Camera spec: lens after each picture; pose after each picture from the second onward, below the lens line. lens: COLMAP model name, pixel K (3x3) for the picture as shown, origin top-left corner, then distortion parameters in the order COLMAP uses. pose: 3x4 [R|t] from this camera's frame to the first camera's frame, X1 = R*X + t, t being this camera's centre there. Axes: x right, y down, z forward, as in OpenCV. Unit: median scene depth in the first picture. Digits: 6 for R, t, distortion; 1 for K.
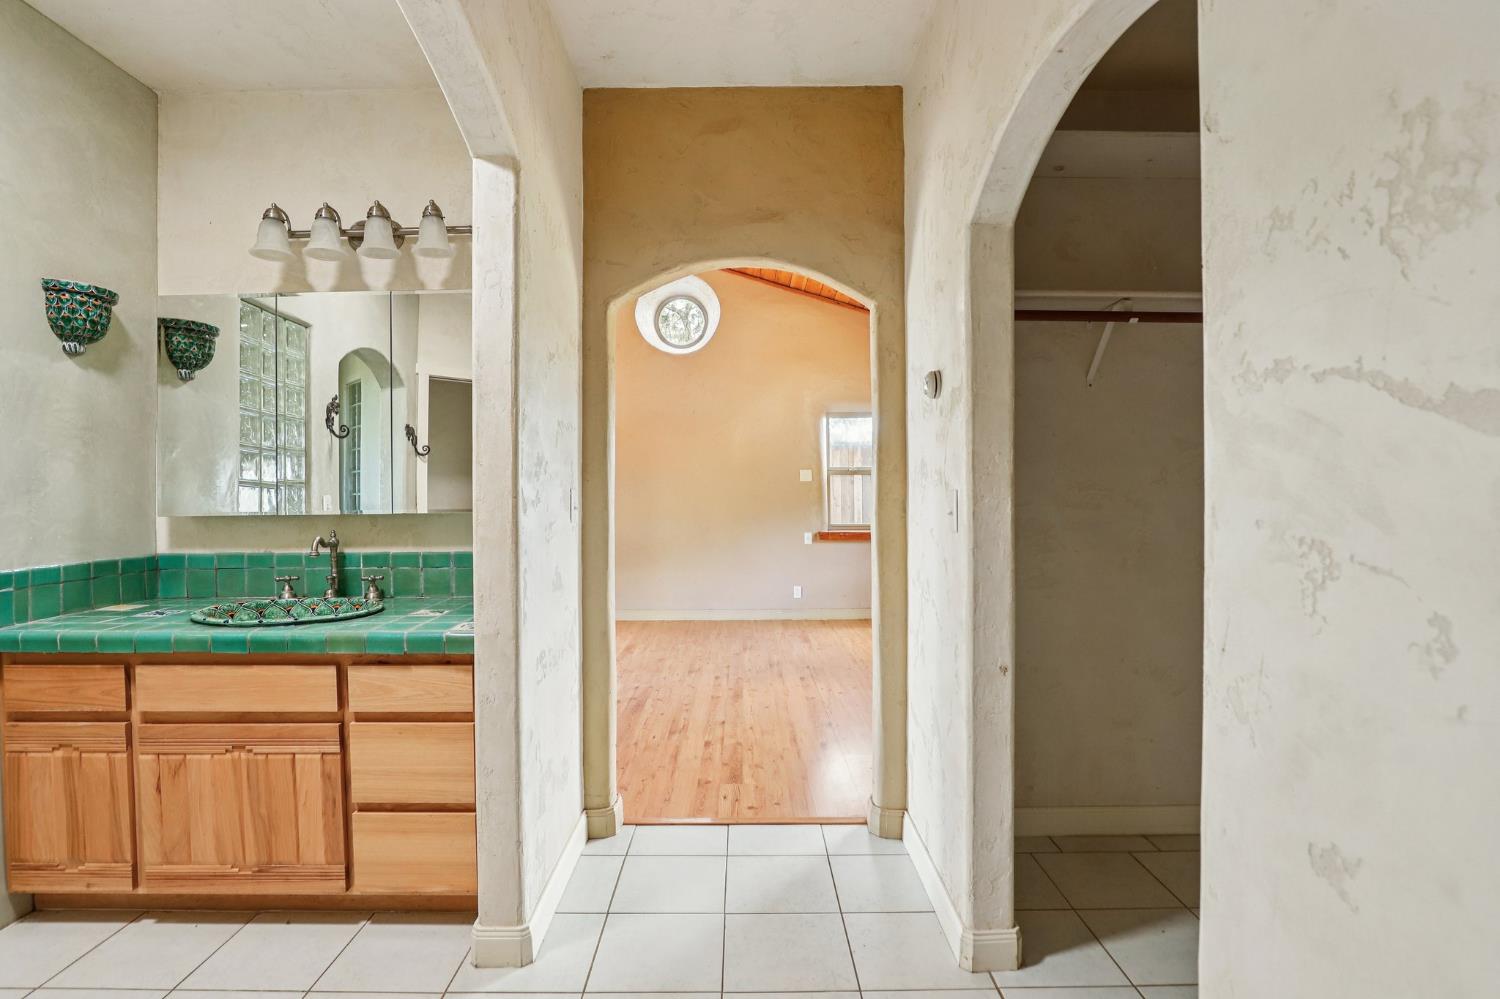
lens RADIAL K [[736.2, 0, 750.0], [0, 736.2, 499.5], [0, 0, 1]] dist [-0.023952, -0.000003]
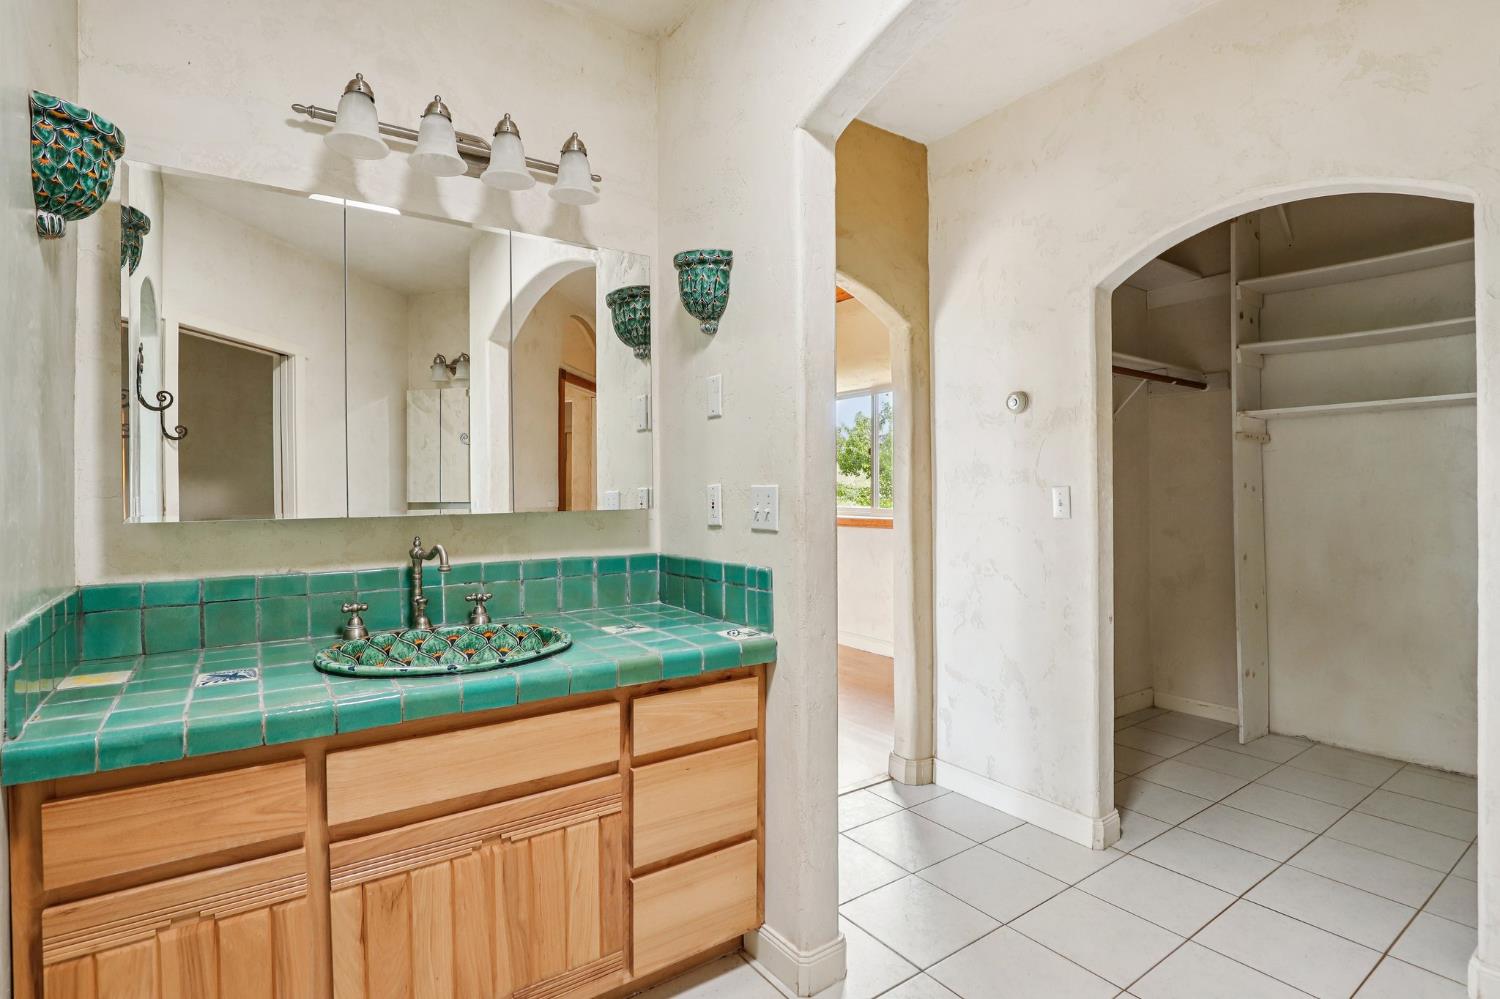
lens RADIAL K [[729.2, 0, 752.0], [0, 729.2, 491.2], [0, 0, 1]] dist [-0.027354, -0.000105]
pose [[0.819709, 0.001747, 0.572778, -0.894500], [0.004768, 0.999940, -0.009872, 0.006564], [-0.572761, 0.010823, 0.819651, 0.262745]]
